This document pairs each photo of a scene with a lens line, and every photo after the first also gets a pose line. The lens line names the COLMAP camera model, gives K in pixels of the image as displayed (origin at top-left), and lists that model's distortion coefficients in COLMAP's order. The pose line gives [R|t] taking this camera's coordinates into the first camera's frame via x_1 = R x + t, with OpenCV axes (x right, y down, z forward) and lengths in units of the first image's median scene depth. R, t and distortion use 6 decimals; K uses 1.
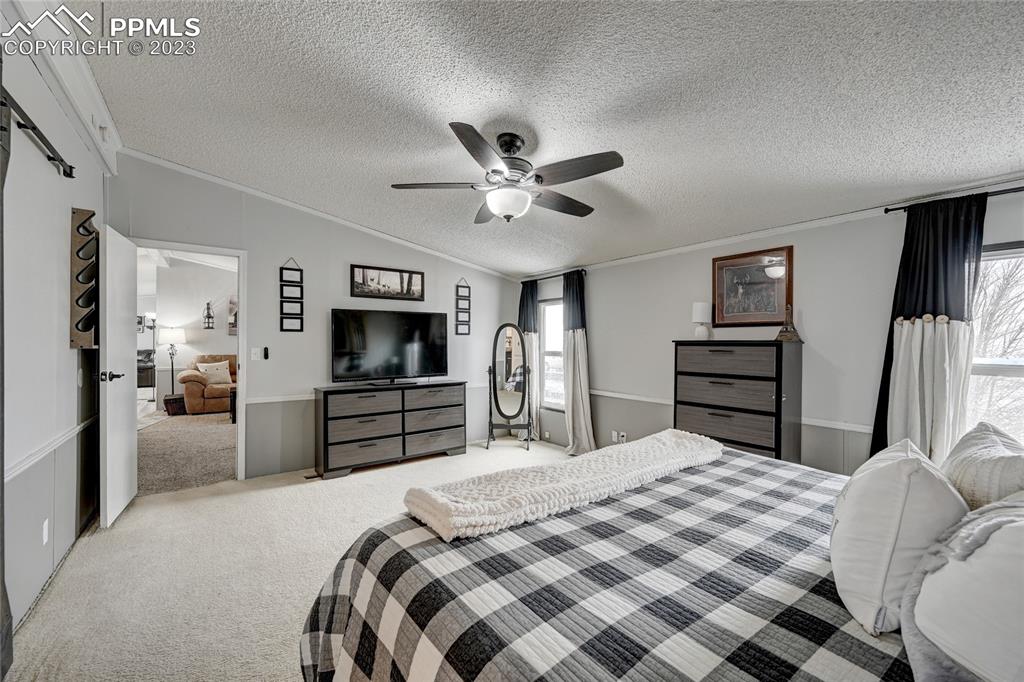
lens RADIAL K [[403.2, 0, 512.3], [0, 403.2, 344.5], [0, 0, 1]] dist [-0.001793, 0.000258]
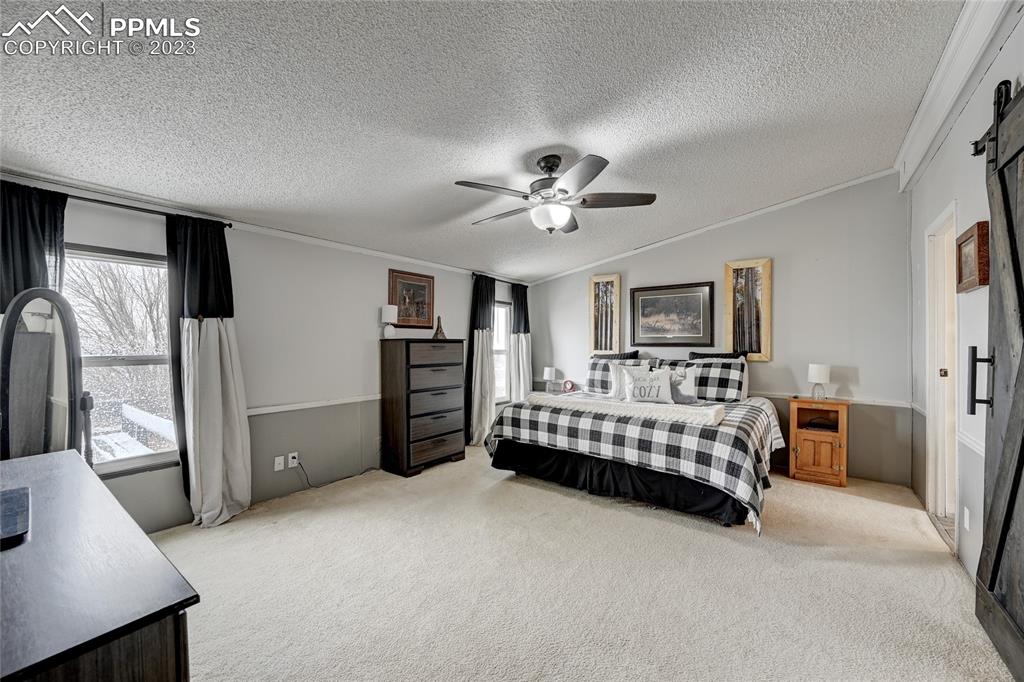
lens RADIAL K [[403.2, 0, 512.3], [0, 403.2, 344.5], [0, 0, 1]] dist [-0.001793, 0.000258]
pose [[-0.277643, -0.013788, 0.960585, -0.741076], [-0.002764, 0.999904, 0.013554, -0.009199], [-0.960680, 0.001108, -0.277655, 0.988663]]
